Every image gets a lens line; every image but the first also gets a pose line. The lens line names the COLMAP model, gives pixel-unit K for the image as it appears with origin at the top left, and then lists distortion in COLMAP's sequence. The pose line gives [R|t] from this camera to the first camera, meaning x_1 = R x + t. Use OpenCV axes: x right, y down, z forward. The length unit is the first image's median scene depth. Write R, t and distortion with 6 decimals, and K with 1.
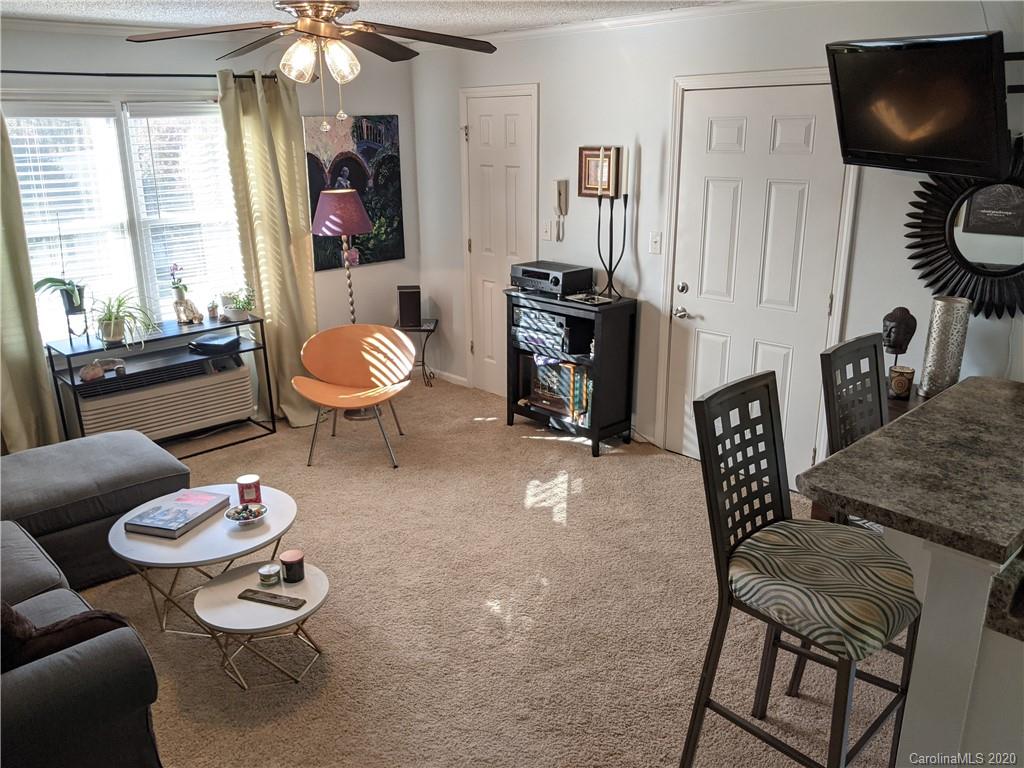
lens RADIAL K [[818.8, 0, 512.0], [0, 818.8, 384.0], [0, 0, 1]] dist [0.084303, -0.152045]
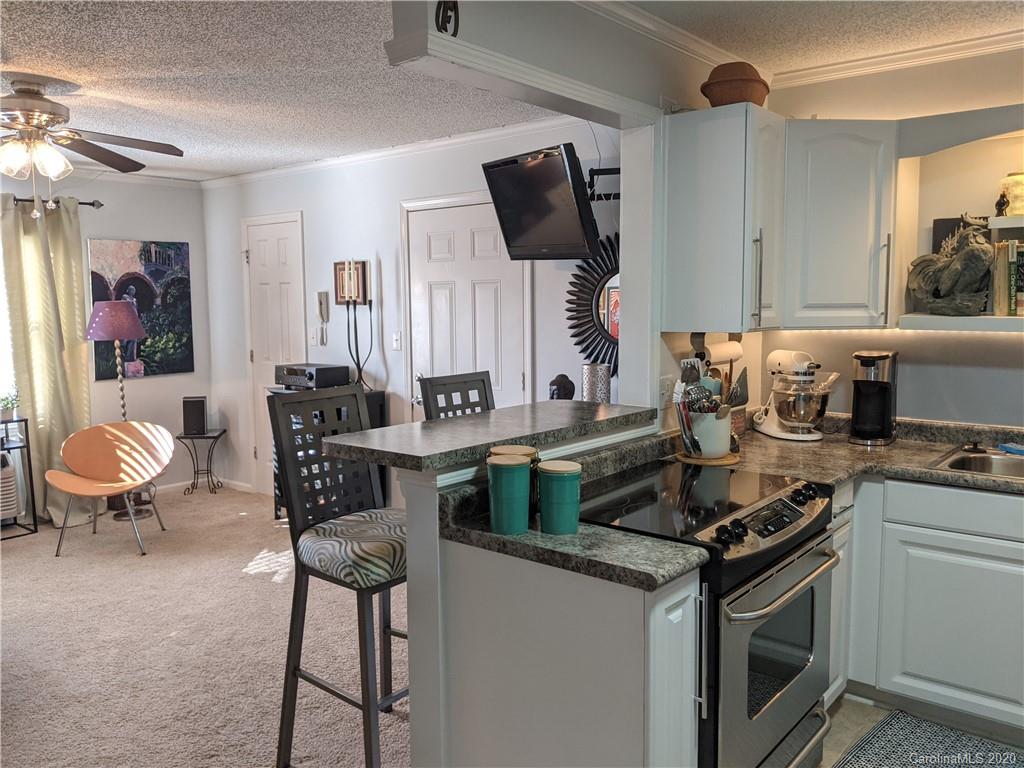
lens RADIAL K [[818.8, 0, 512.0], [0, 818.8, 384.0], [0, 0, 1]] dist [0.084303, -0.152045]
pose [[0.992880, -0.010257, 0.118676, 0.186306], [0.034014, 0.979218, -0.199939, 0.110744], [-0.114159, 0.202552, 0.972595, -0.097059]]
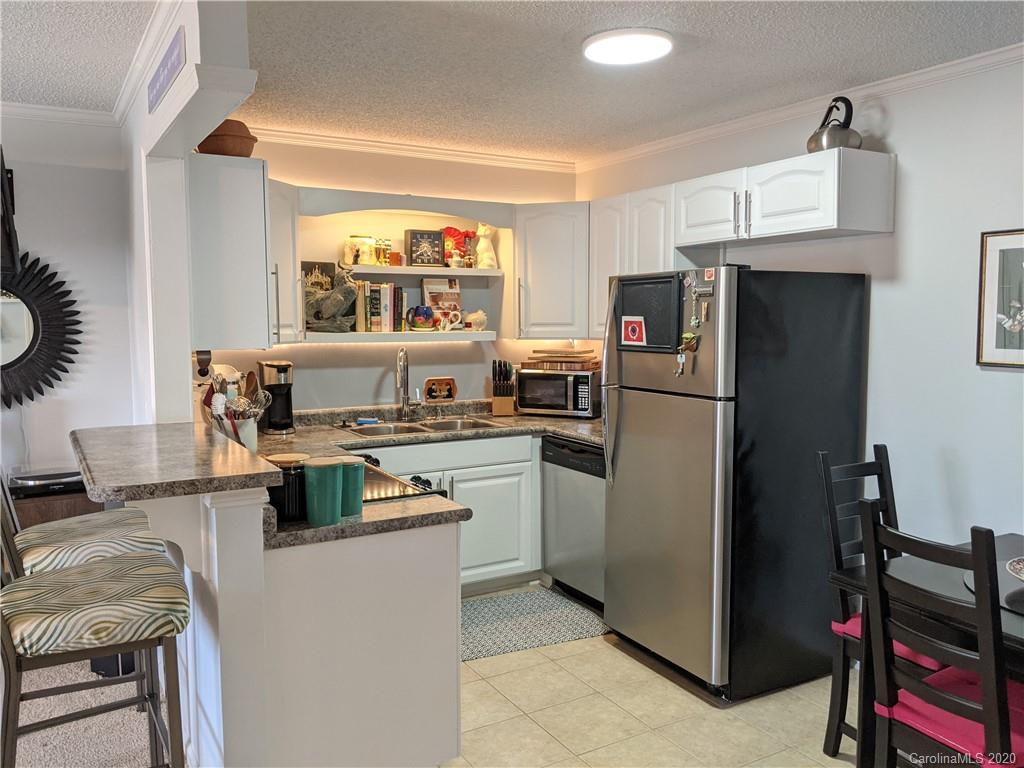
lens RADIAL K [[818.8, 0, 512.0], [0, 818.8, 384.0], [0, 0, 1]] dist [0.084303, -0.152045]
pose [[0.238900, -0.075041, 0.968140, -0.205766], [0.287173, 0.957873, 0.003381, 0.051768], [-0.927609, 0.277216, 0.250386, 0.079467]]
